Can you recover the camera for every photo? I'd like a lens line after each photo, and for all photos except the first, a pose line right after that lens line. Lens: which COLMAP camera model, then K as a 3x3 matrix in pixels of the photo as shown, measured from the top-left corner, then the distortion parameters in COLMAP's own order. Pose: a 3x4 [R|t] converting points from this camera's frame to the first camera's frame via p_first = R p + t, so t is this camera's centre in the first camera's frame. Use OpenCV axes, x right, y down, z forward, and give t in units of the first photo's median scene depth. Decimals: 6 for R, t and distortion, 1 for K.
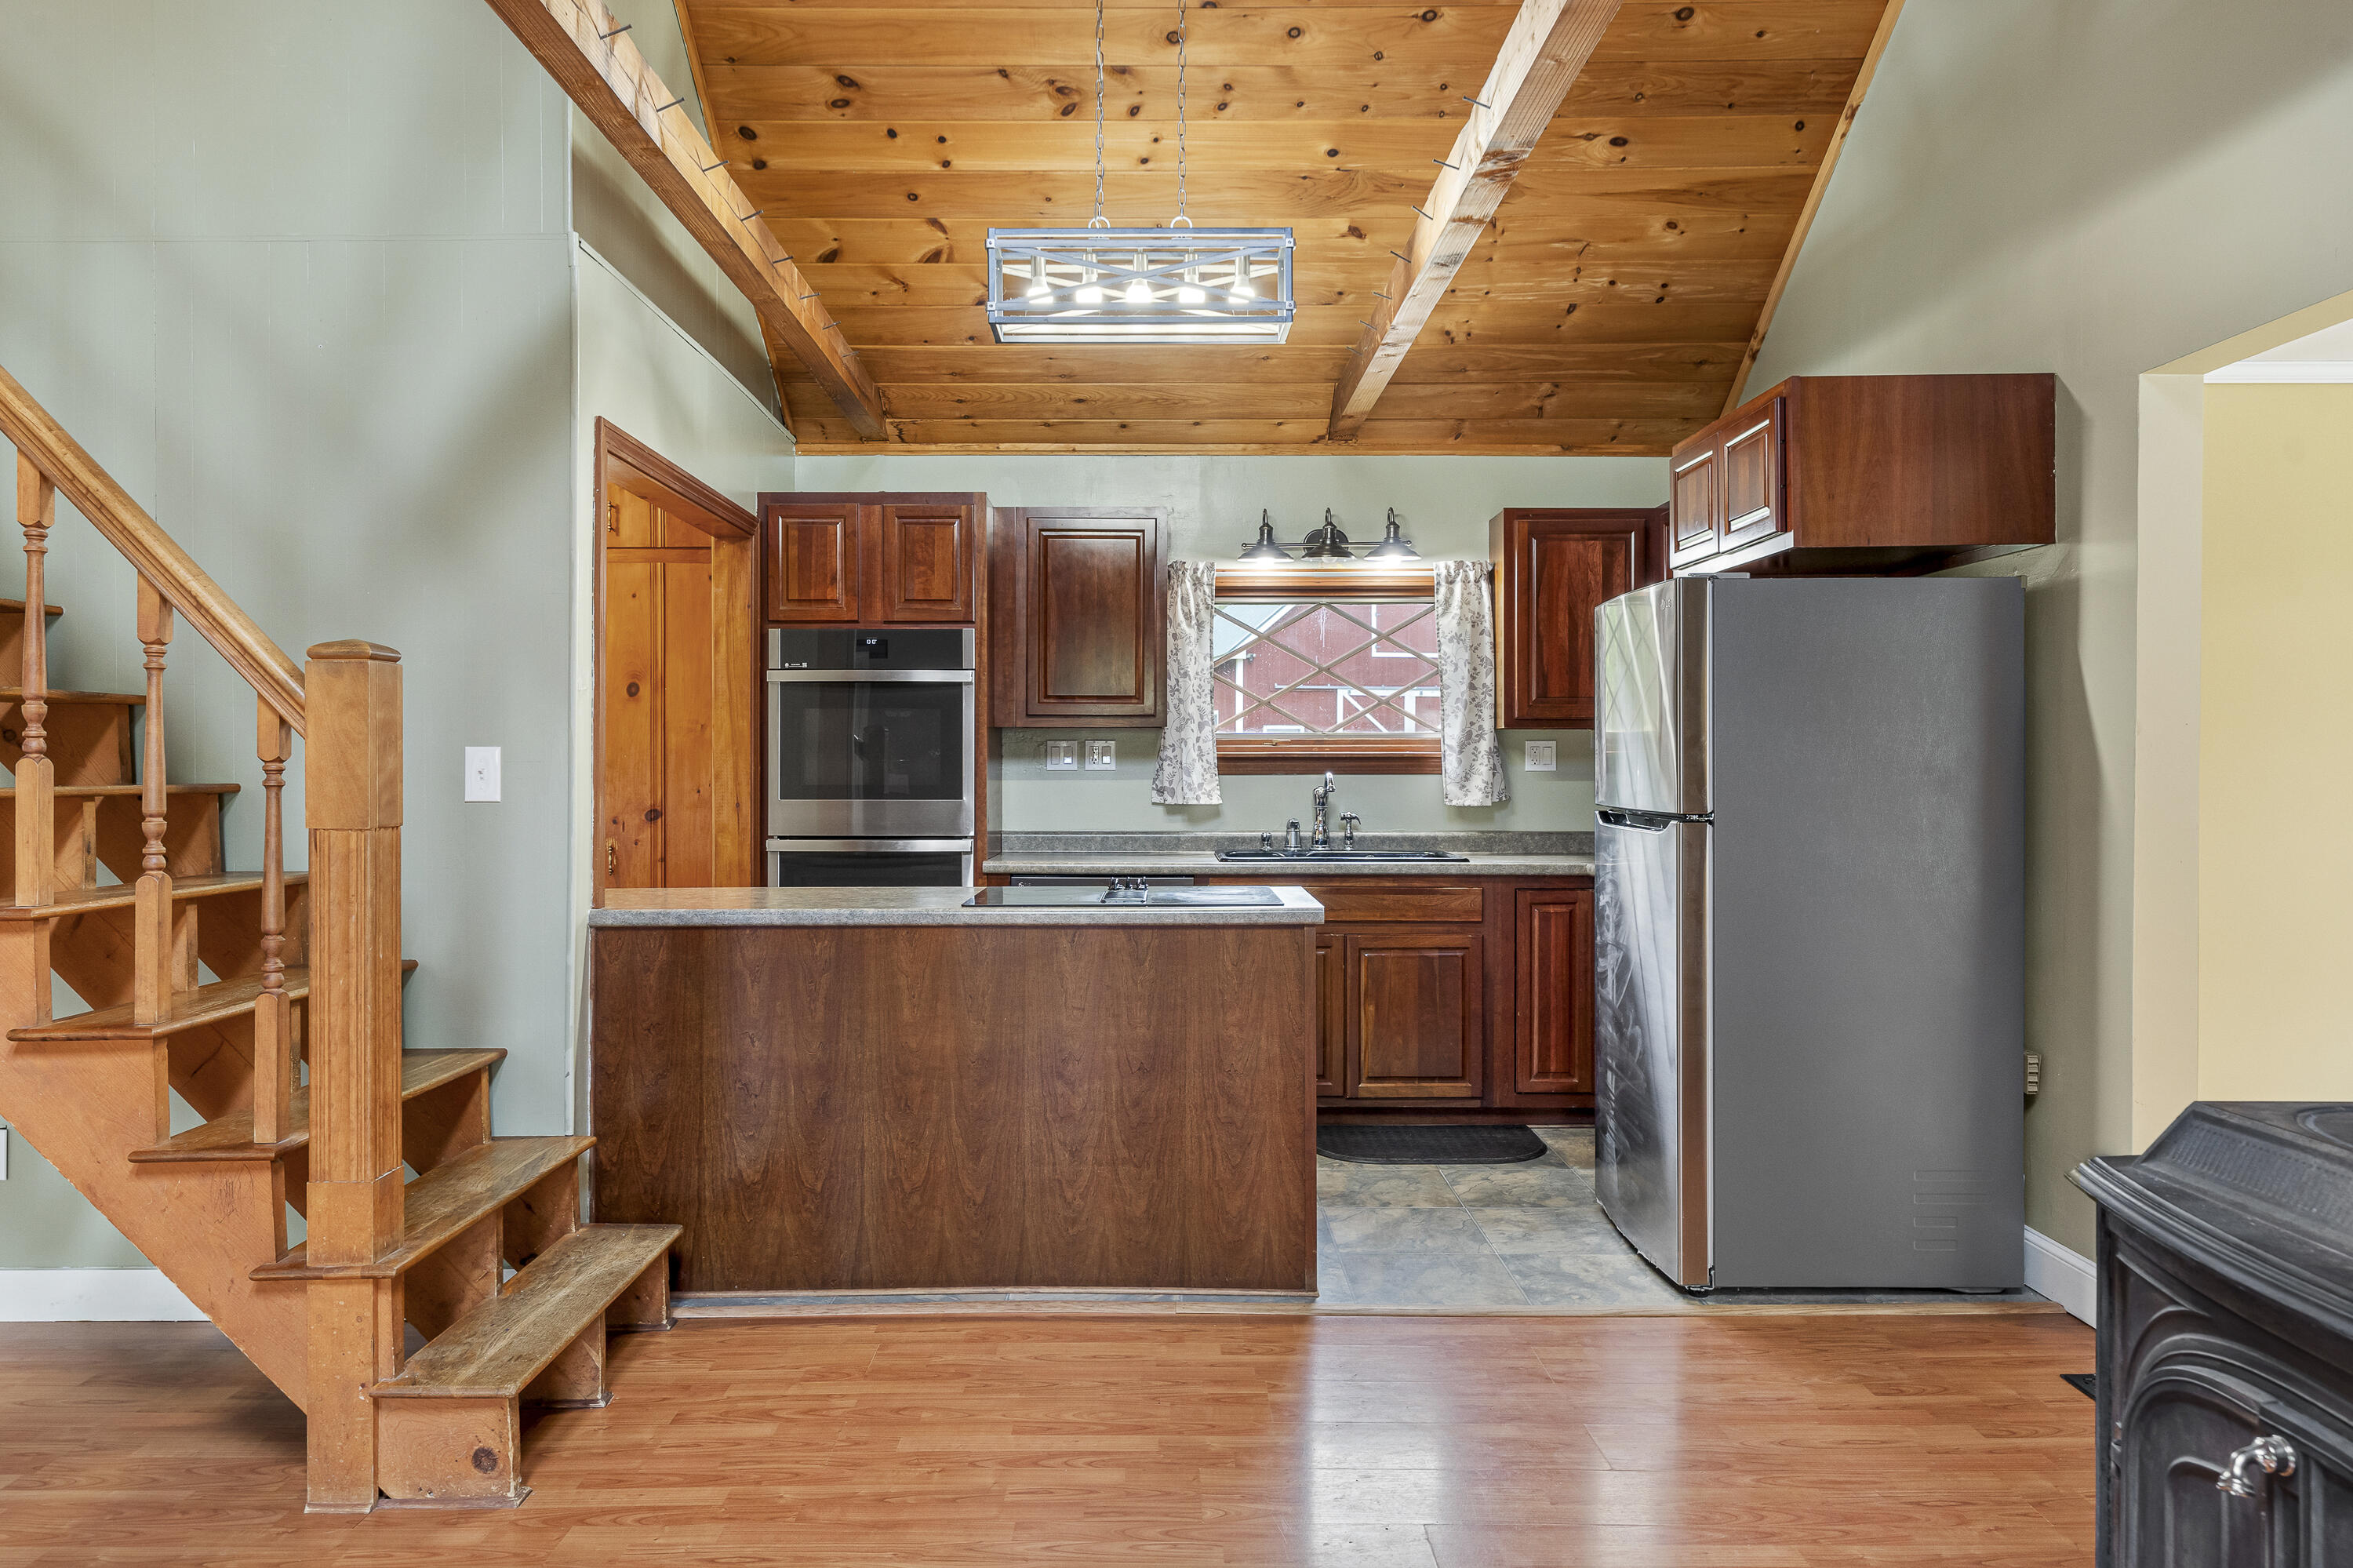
lens RADIAL K [[1565.0, 0, 1172.2], [0, 1565.0, 772.8], [0, 0, 1]] dist [0.000898, 0.003717]
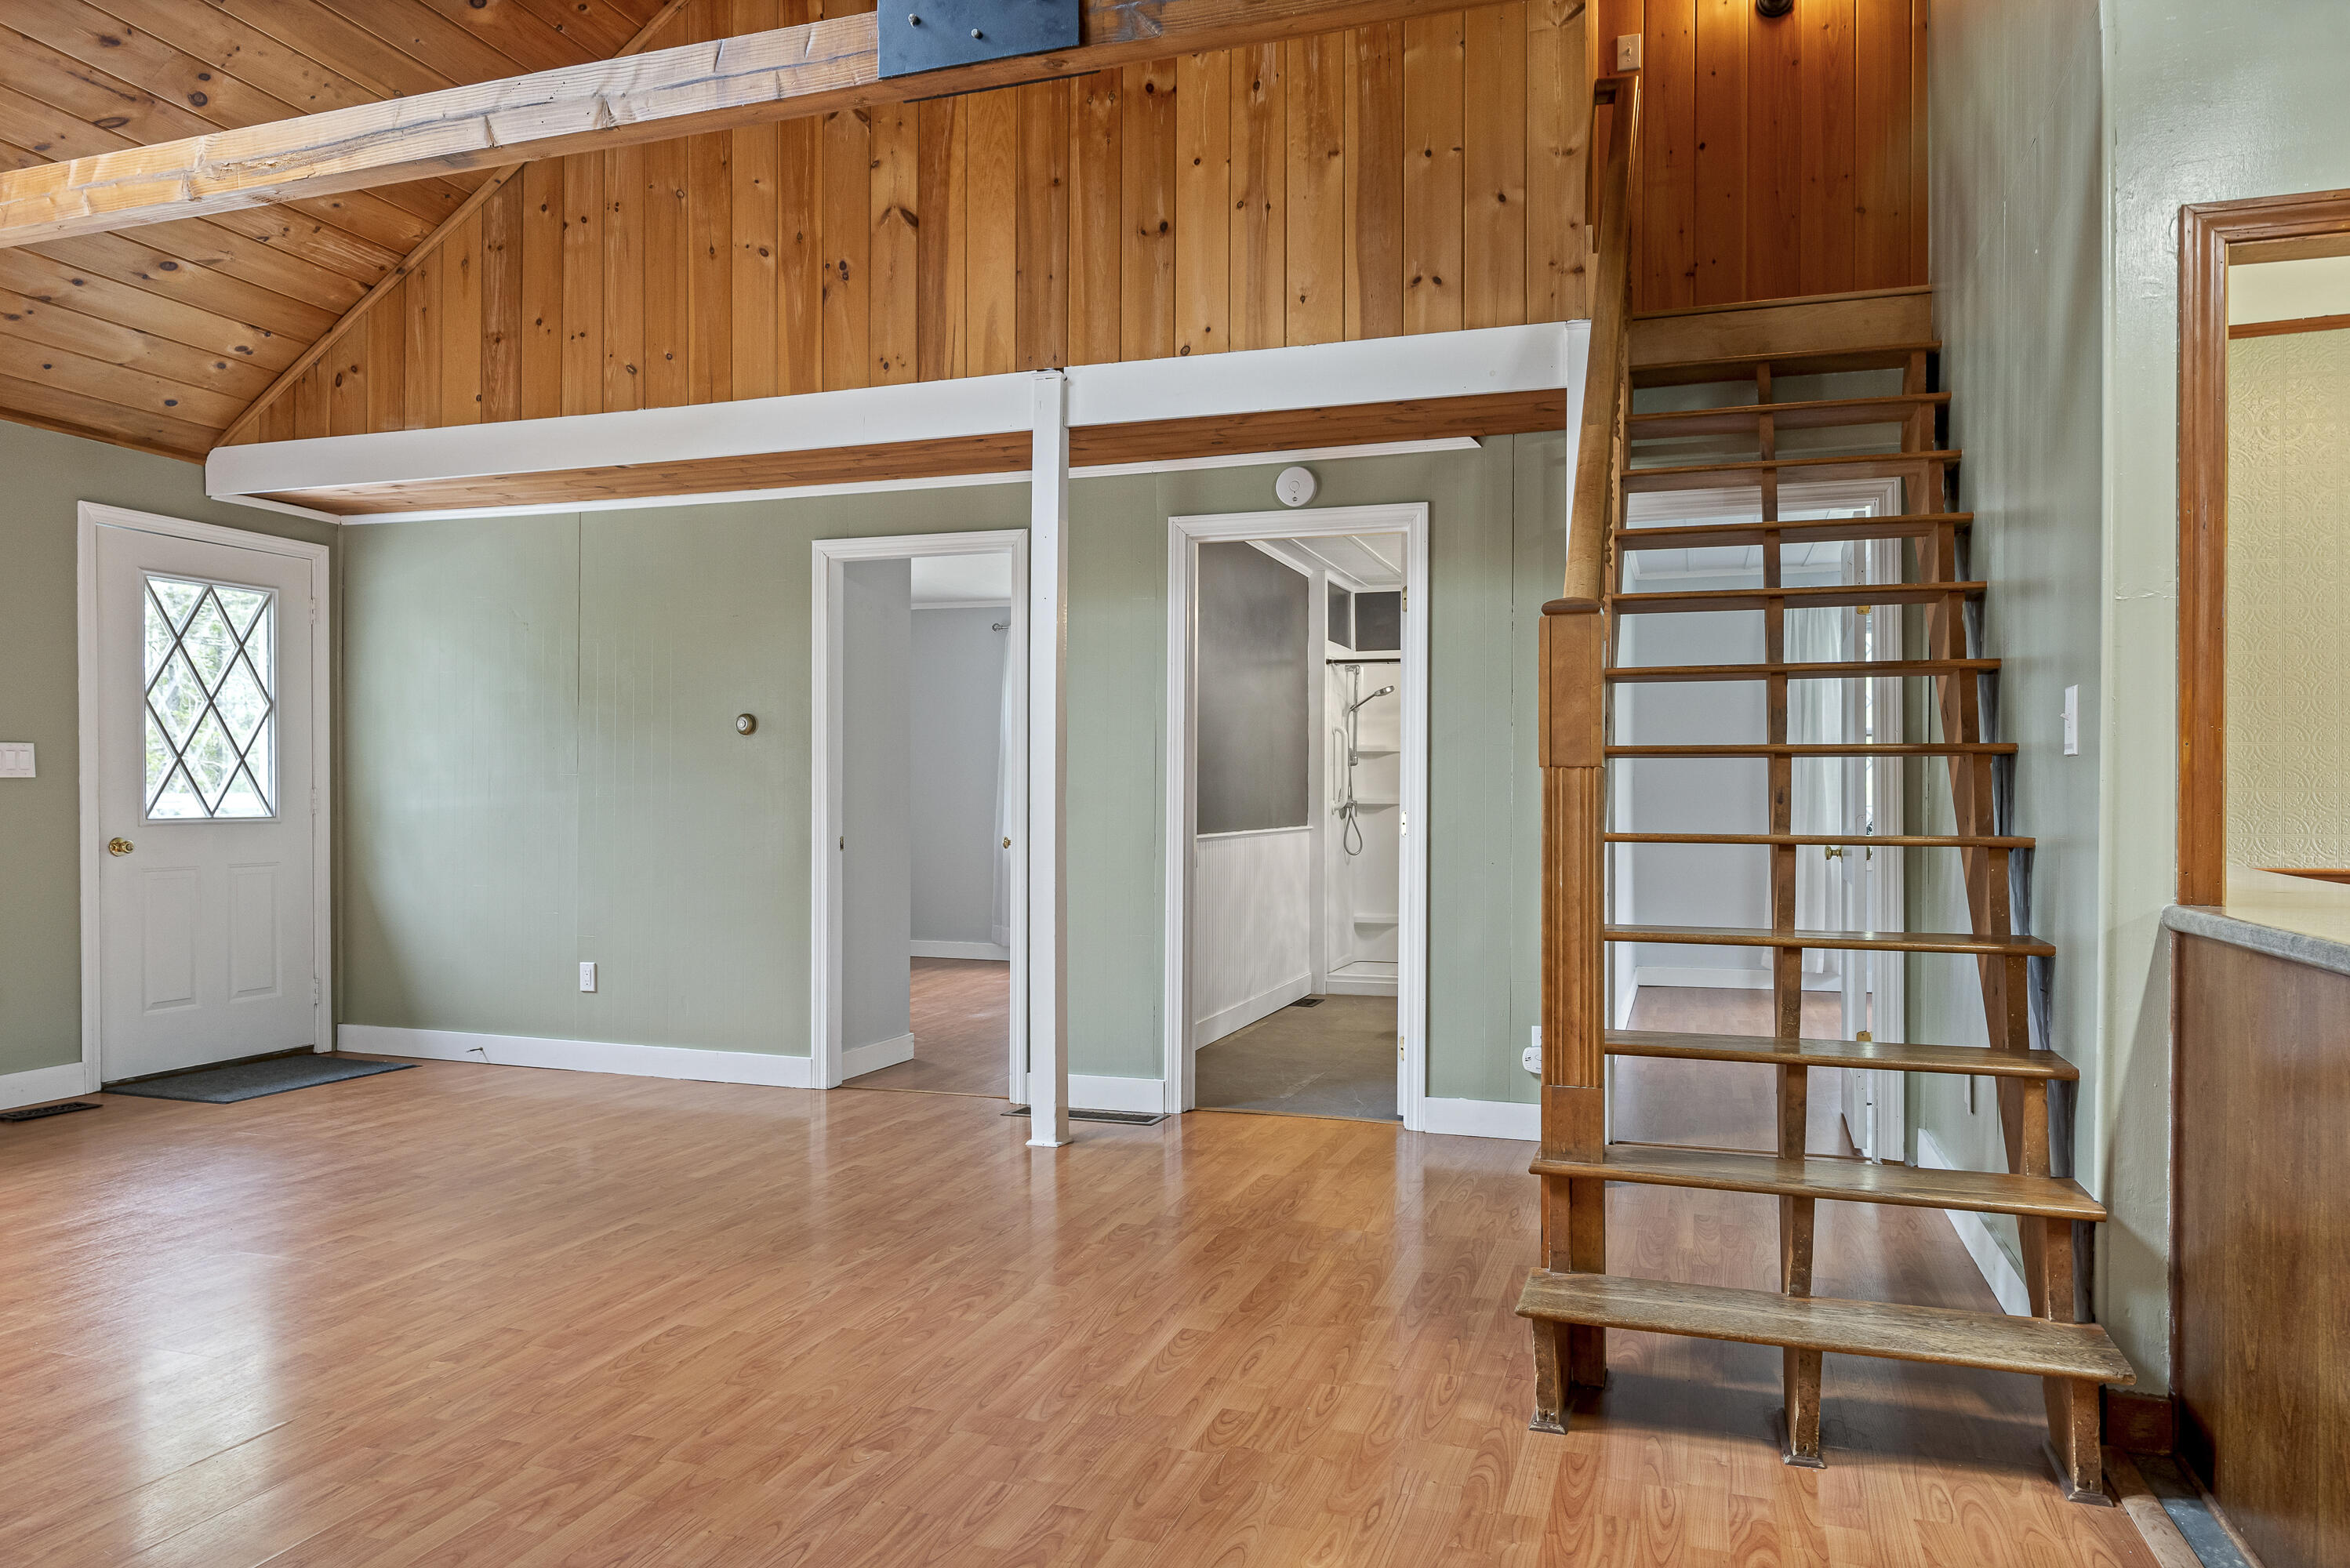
lens RADIAL K [[1562.8, 0, 1146.2], [0, 1562.8, 796.5], [0, 0, 1]] dist [0.000898, 0.003717]
pose [[-0.339689, -0.004222, -0.940528, 0.372500], [-0.010429, 0.999945, -0.000722, 0.036428], [0.940480, 0.009563, -0.339714, 0.661284]]
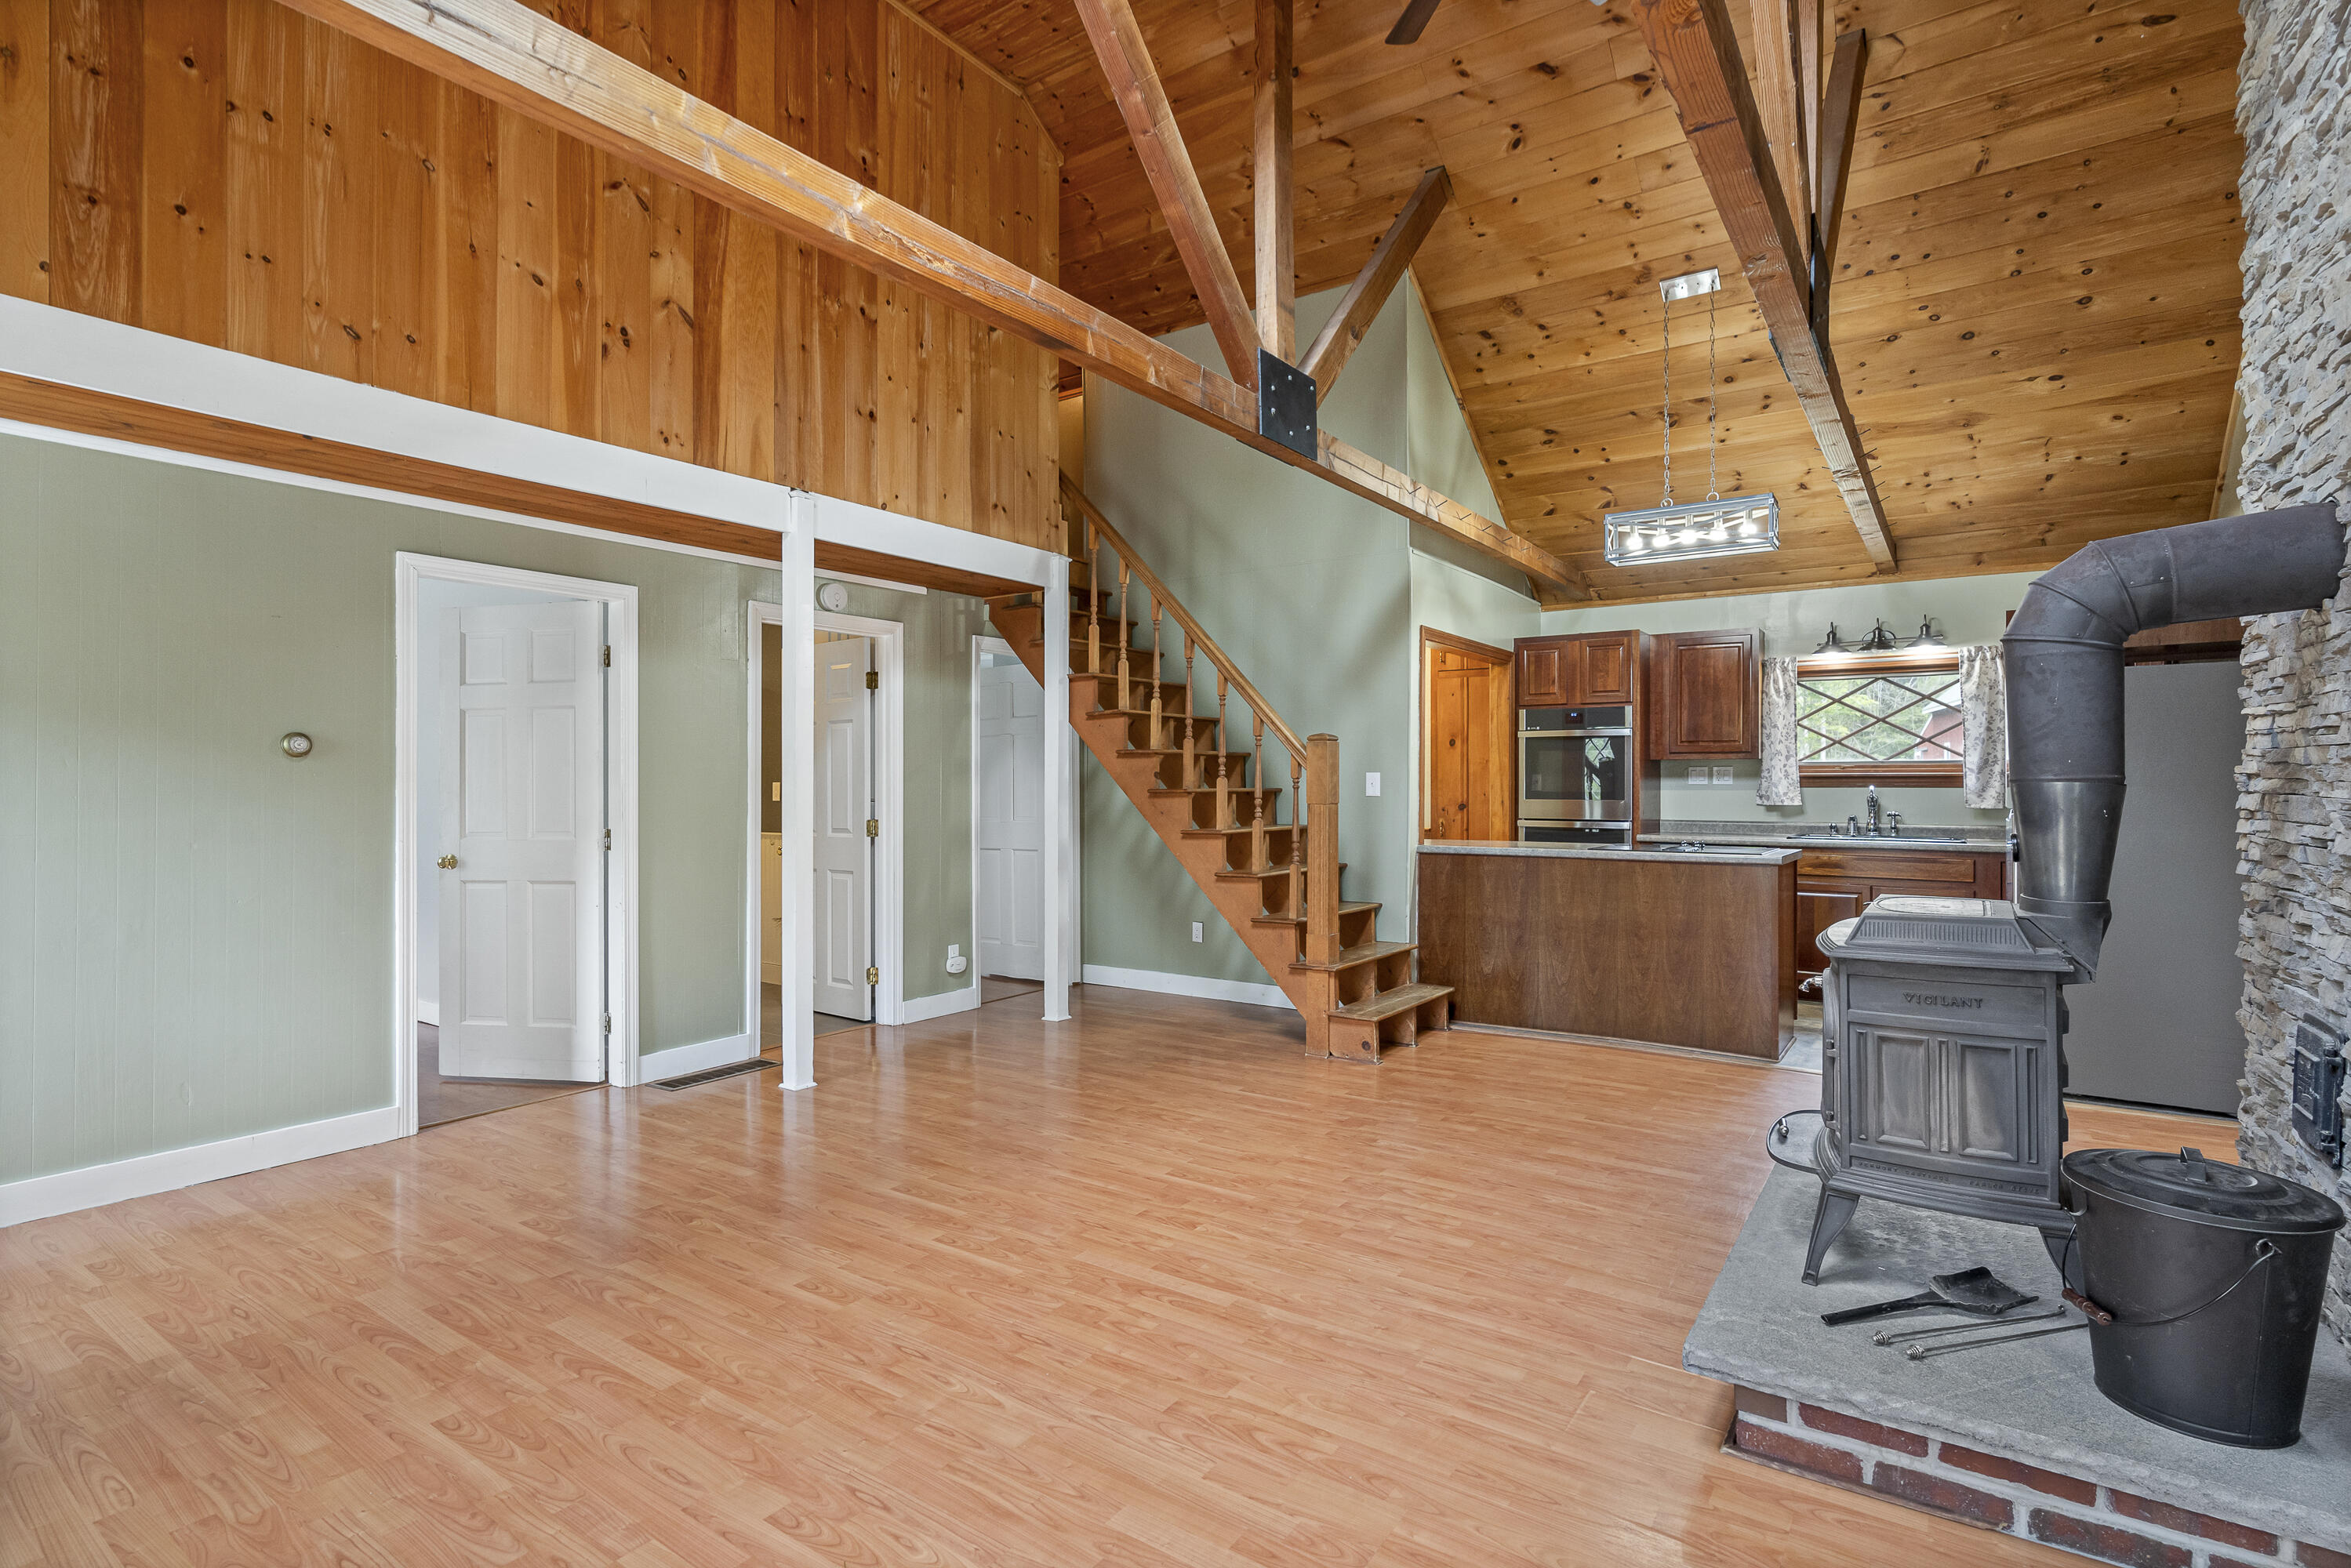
lens RADIAL K [[1160.9, 0, 1176.8], [0, 1160.9, 781.4], [0, 0, 1]] dist [-0.007739, 0.003591]
pose [[0.817485, 0.000271, -0.575950, 0.250624], [-0.004085, 0.999977, -0.005329, 0.005432], [0.575936, 0.006709, 0.817467, -0.460405]]
